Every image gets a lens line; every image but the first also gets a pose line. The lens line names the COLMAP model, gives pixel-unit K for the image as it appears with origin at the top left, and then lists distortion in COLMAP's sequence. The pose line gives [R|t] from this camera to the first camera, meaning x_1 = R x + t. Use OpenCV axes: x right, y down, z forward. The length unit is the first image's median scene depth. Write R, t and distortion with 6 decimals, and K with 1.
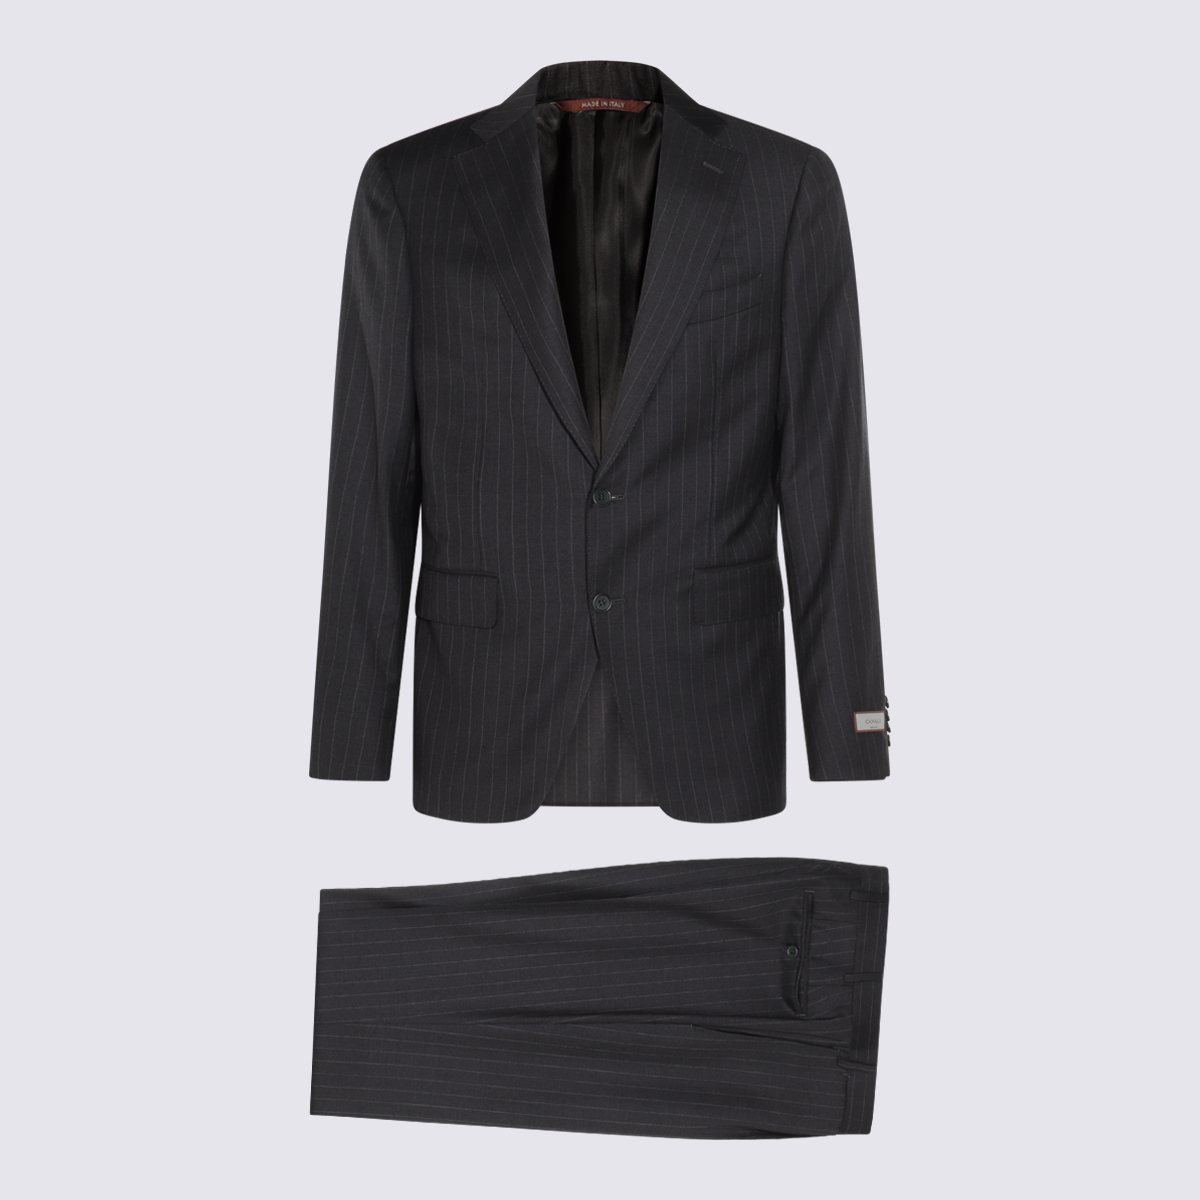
lens RADIAL K [[4493.7, 0, 599.1], [0, 4493.7, 600.5], [0, 0, 1]] dist [-0.286532, 0.000000]
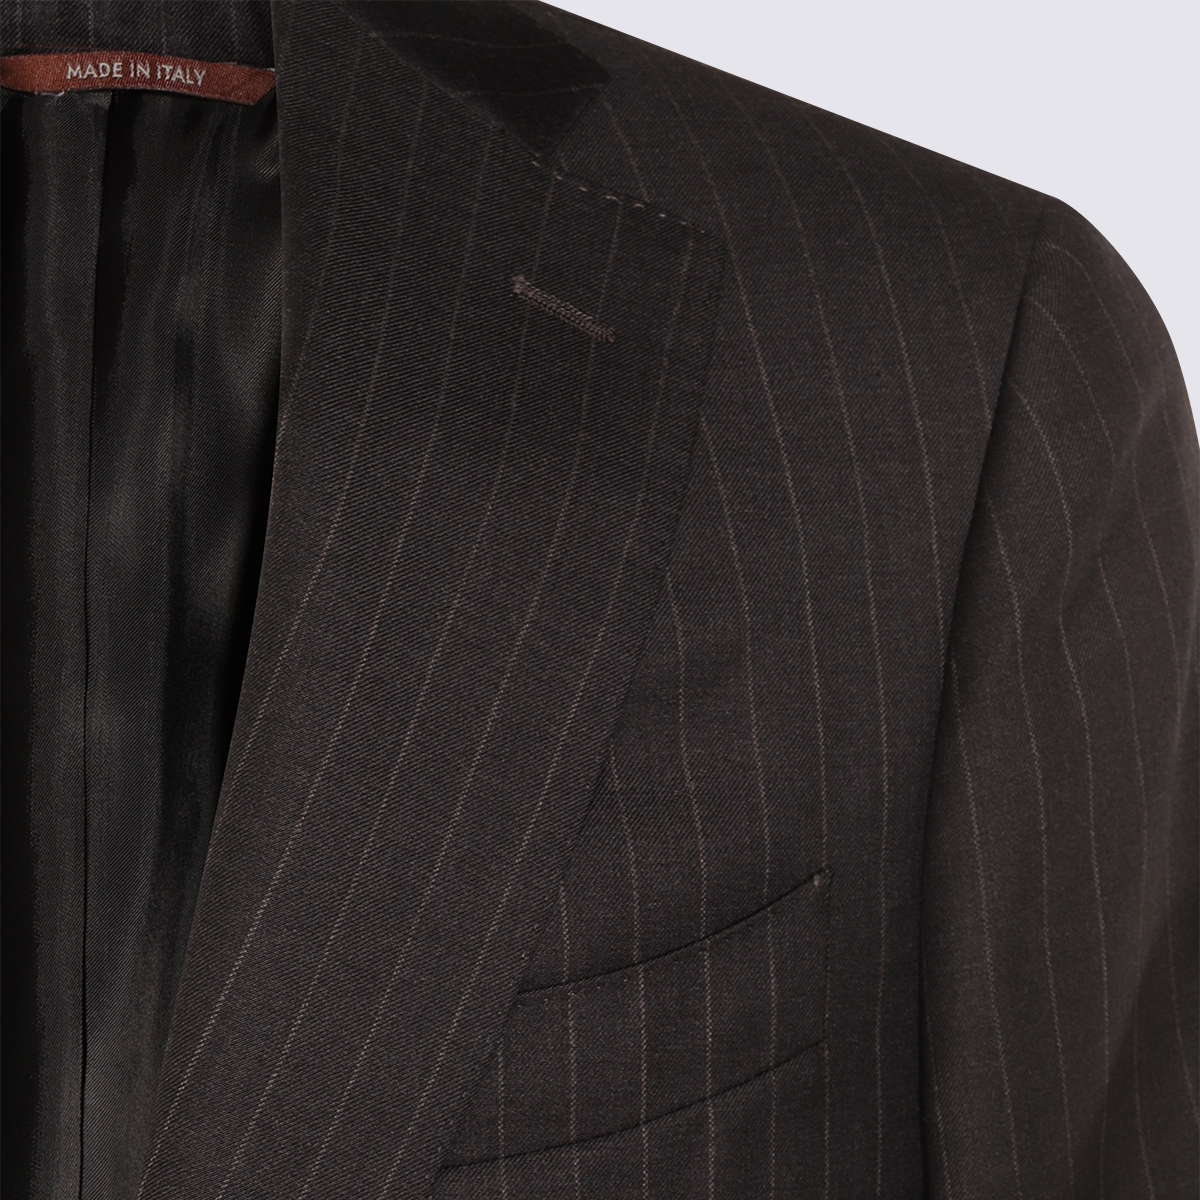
lens RADIAL K [[6398.2, 0, 600.1], [0, 6398.2, 598.8], [0, 0, 1]] dist [-0.045969, 0.000000]
pose [[0.997198, 0.043069, 0.061167, 0.007311], [-0.040154, 0.998035, -0.048102, -0.055253], [-0.063118, 0.045511, 0.996968, 0.564781]]
